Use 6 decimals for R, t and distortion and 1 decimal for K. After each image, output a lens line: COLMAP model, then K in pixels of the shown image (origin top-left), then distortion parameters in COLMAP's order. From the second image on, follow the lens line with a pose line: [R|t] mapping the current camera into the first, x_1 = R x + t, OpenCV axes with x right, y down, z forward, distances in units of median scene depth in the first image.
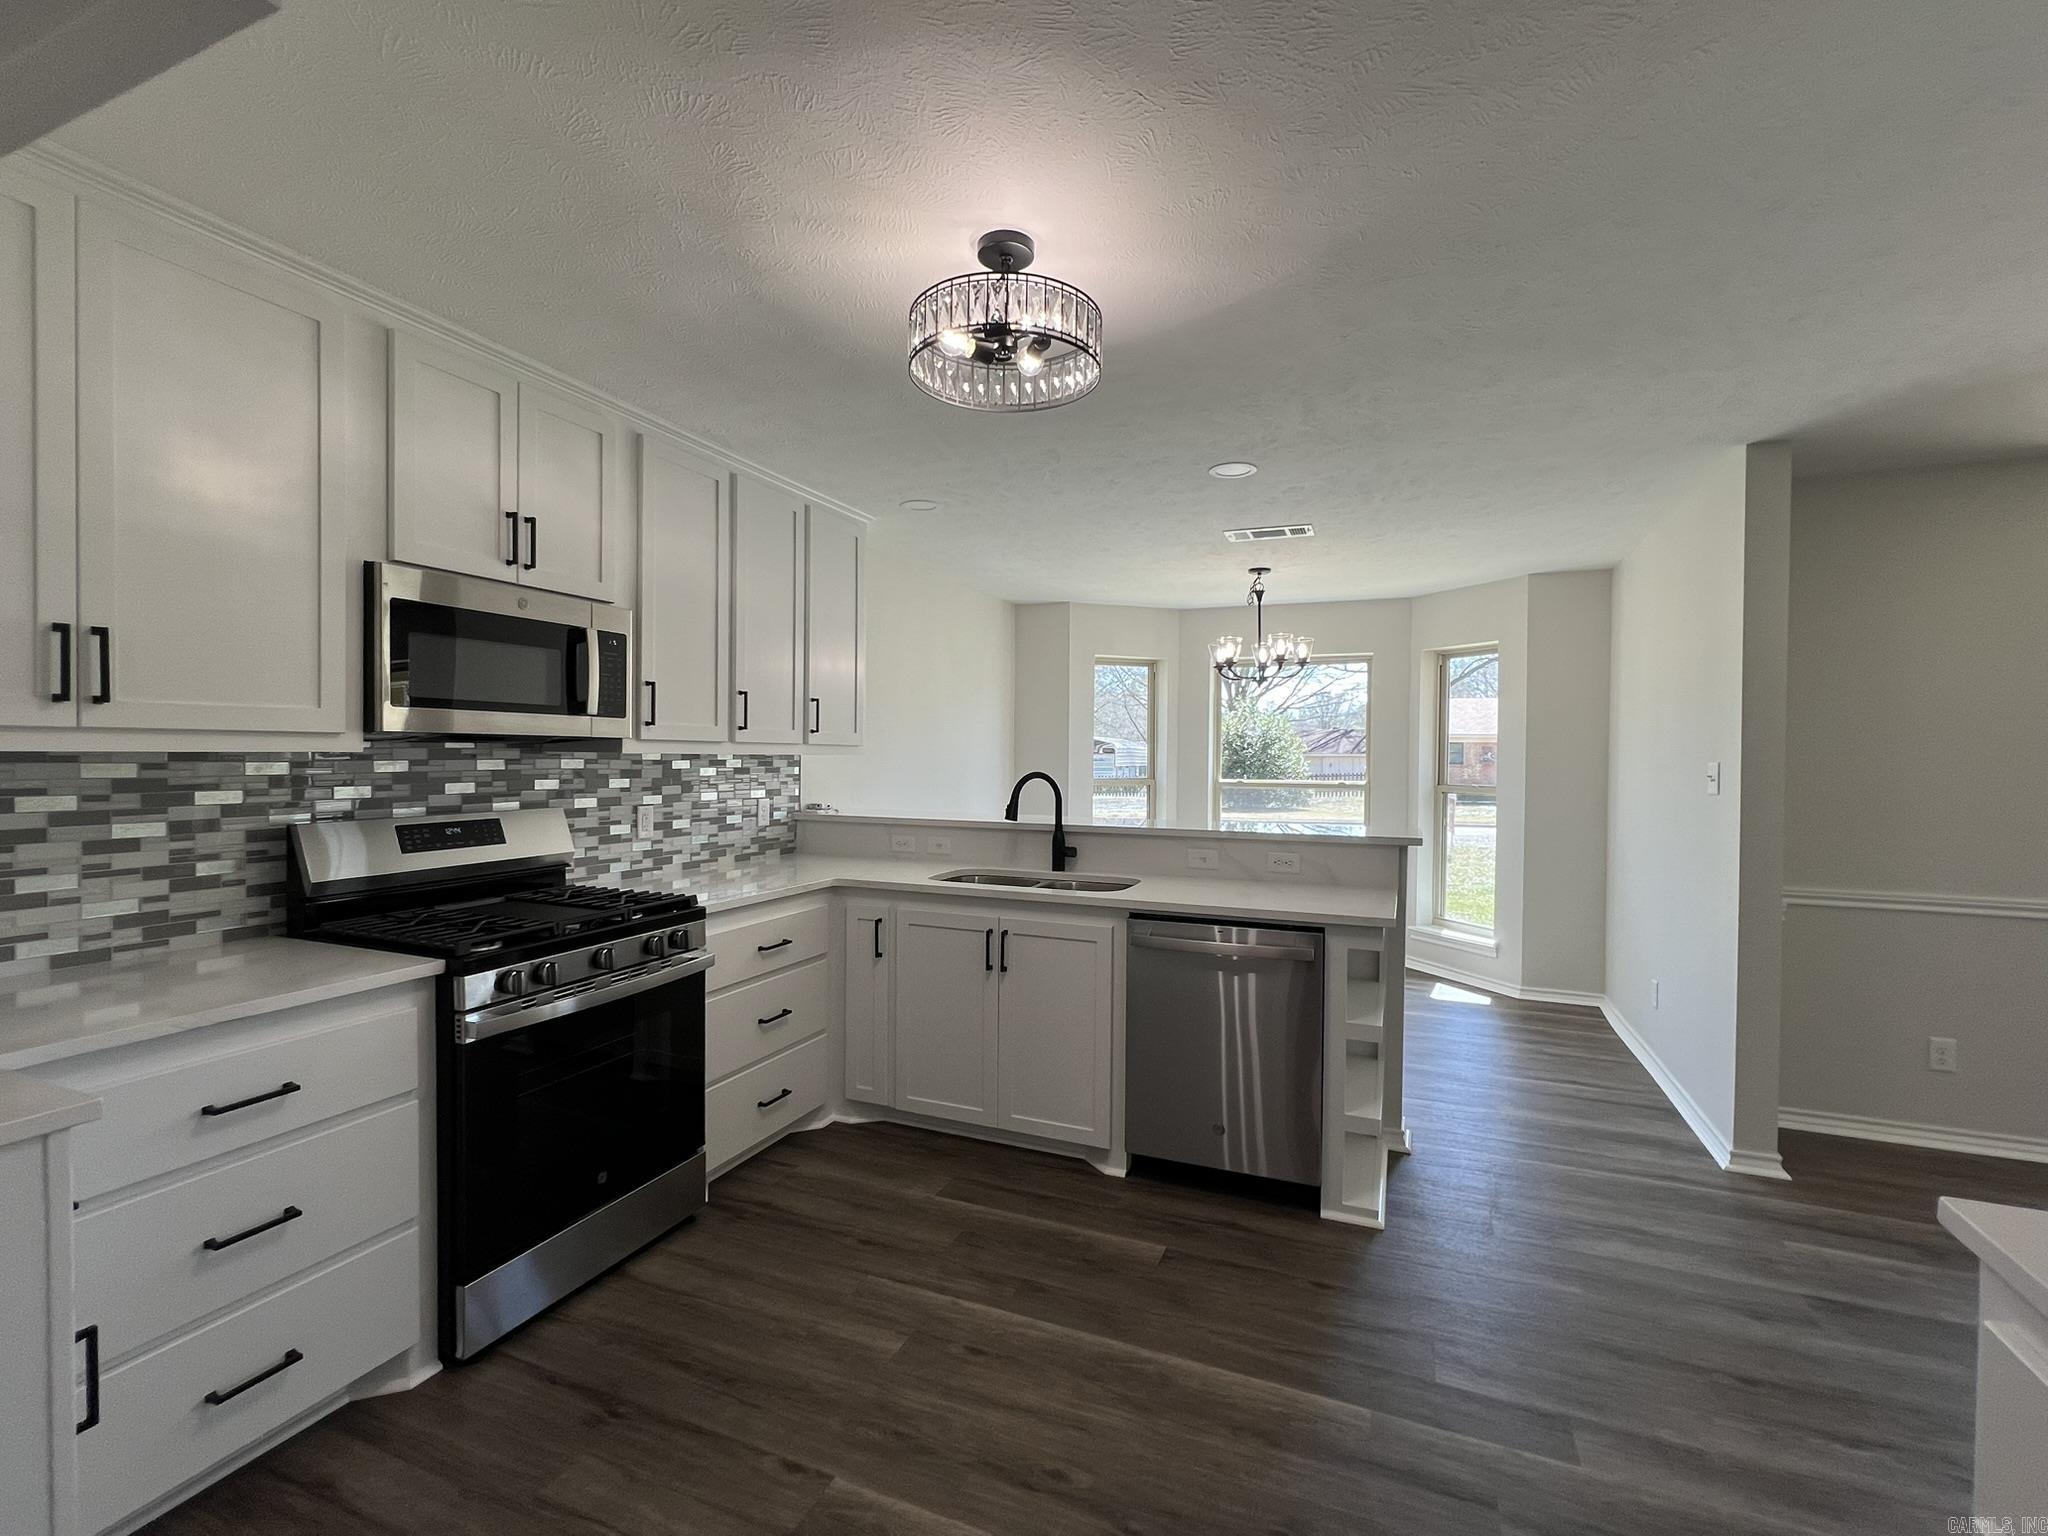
lens RADIAL K [[903.9, 0, 1021.1], [0, 903.9, 767.4], [0, 0, 1]] dist [-0.005524, 0.000467]
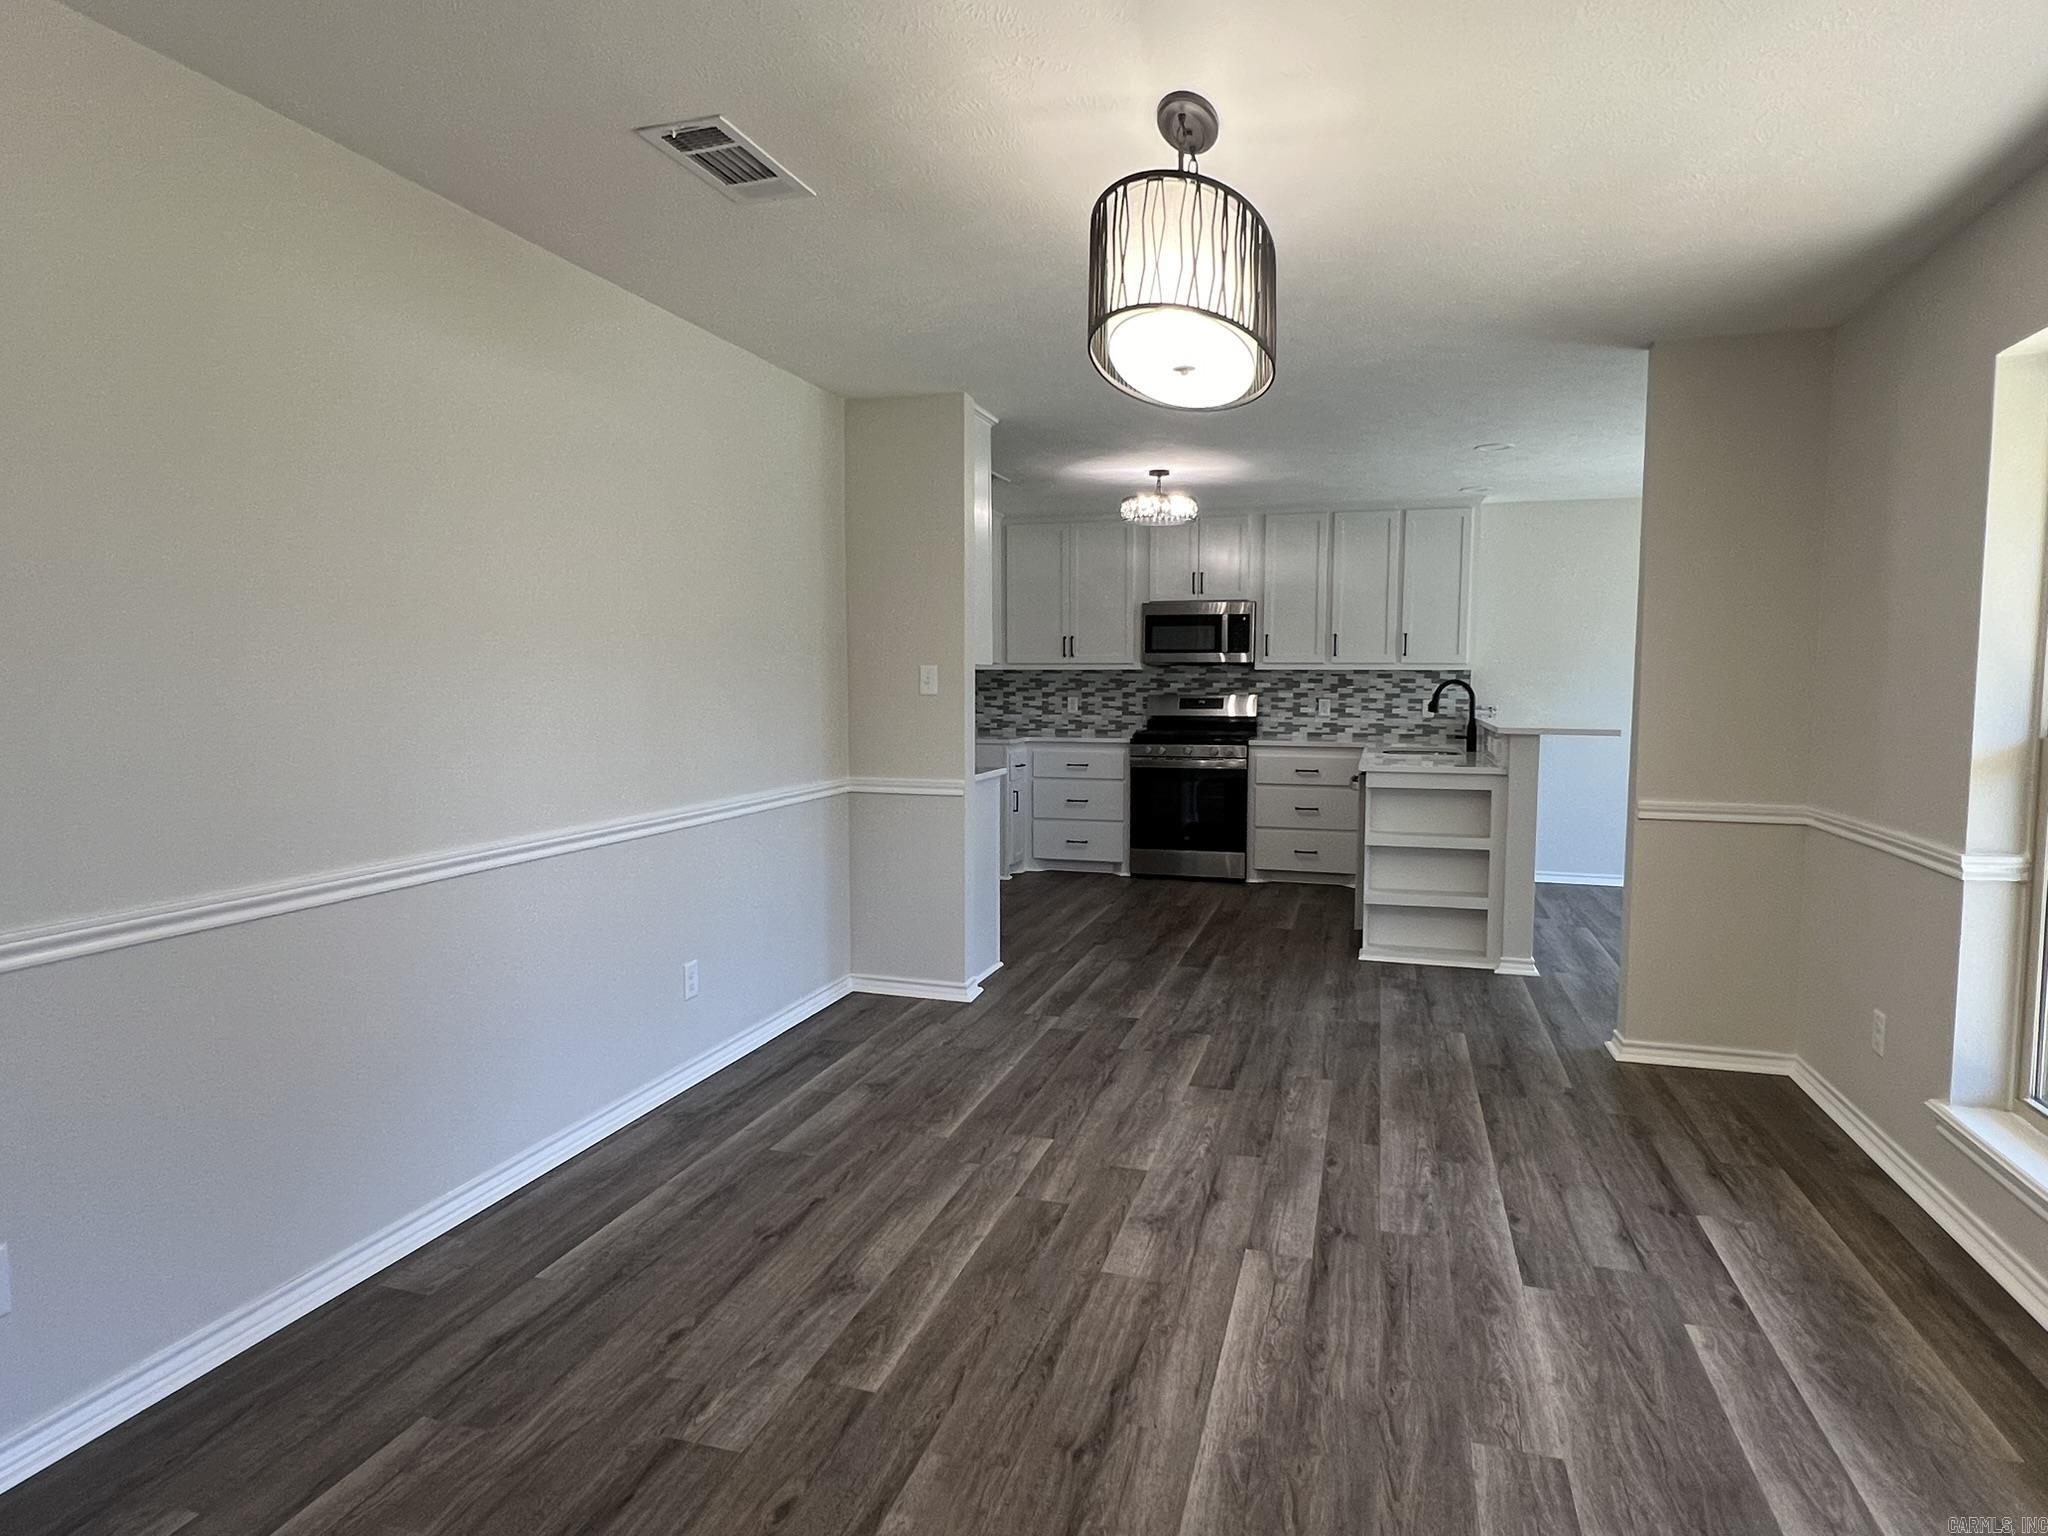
lens RADIAL K [[1154.7, 0, 1022.4], [0, 1154.7, 769.4], [0, 0, 1]] dist [-0.006916, -0.000043]
pose [[0.095916, 0.068856, -0.993005, 1.961222], [-0.016166, 0.997581, 0.067612, 0.039440], [0.995258, 0.009568, 0.096797, 0.169987]]
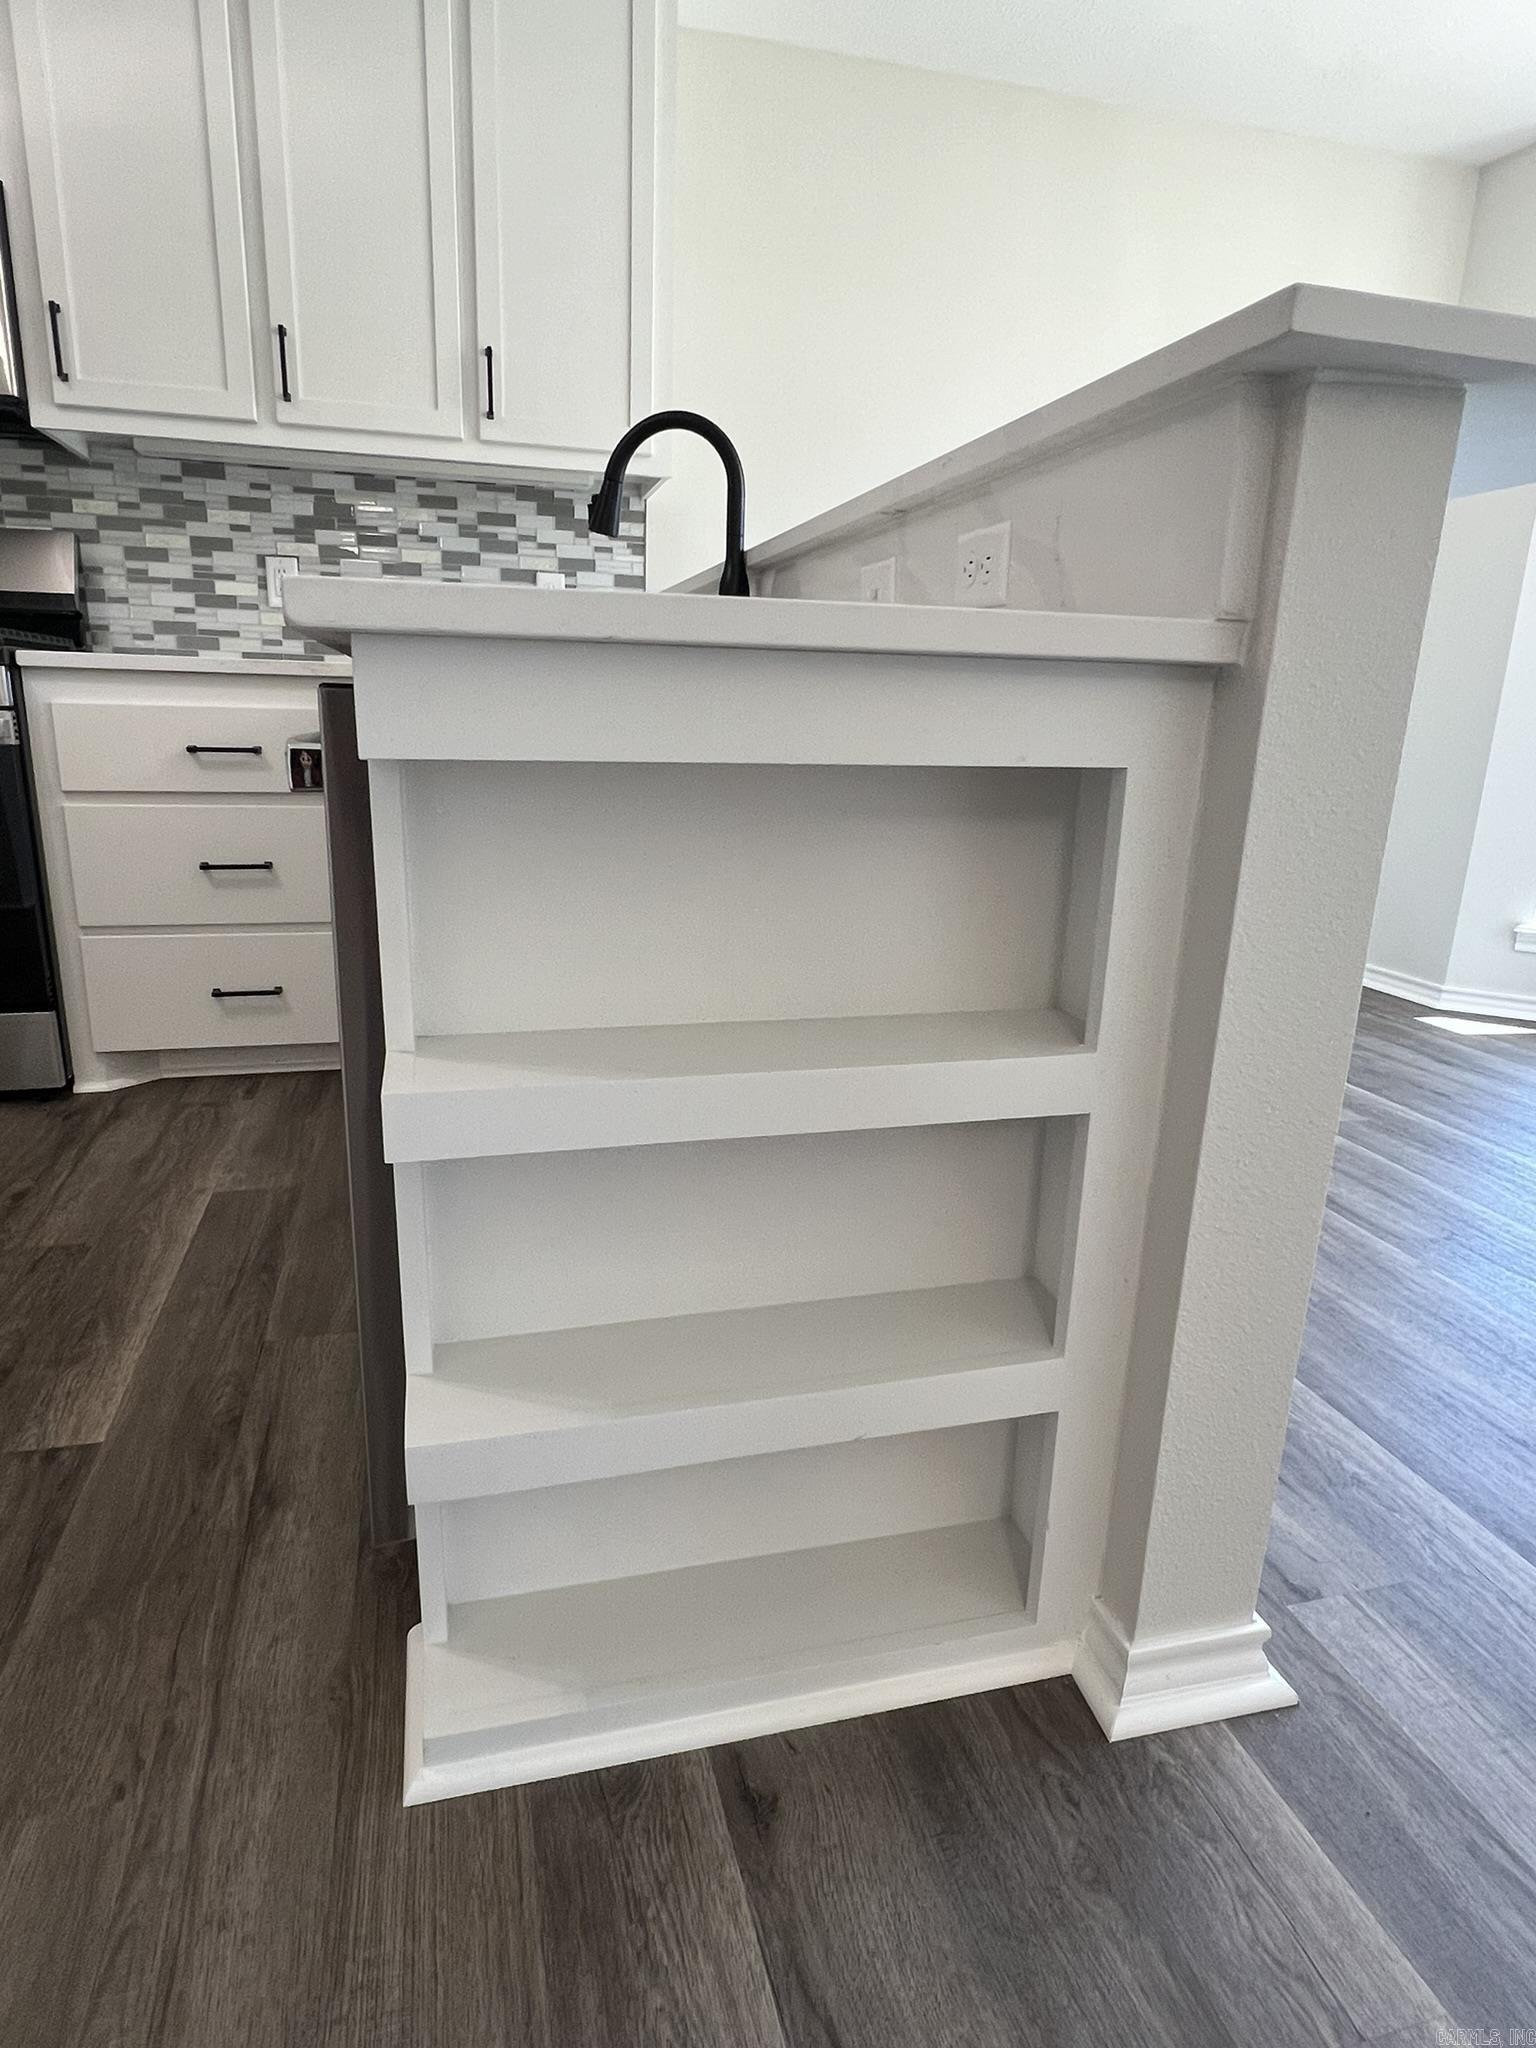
lens RADIAL K [[1154.7, 0, 749.3], [0, 1154.7, 1022.4], [0, 0, 1]] dist [-0.006916, -0.000043]
pose [[0.608468, 0.215852, -0.763659, 0.560976], [-0.033682, 0.968455, 0.246902, 0.163235], [0.792863, -0.124510, 0.596544, 0.755293]]
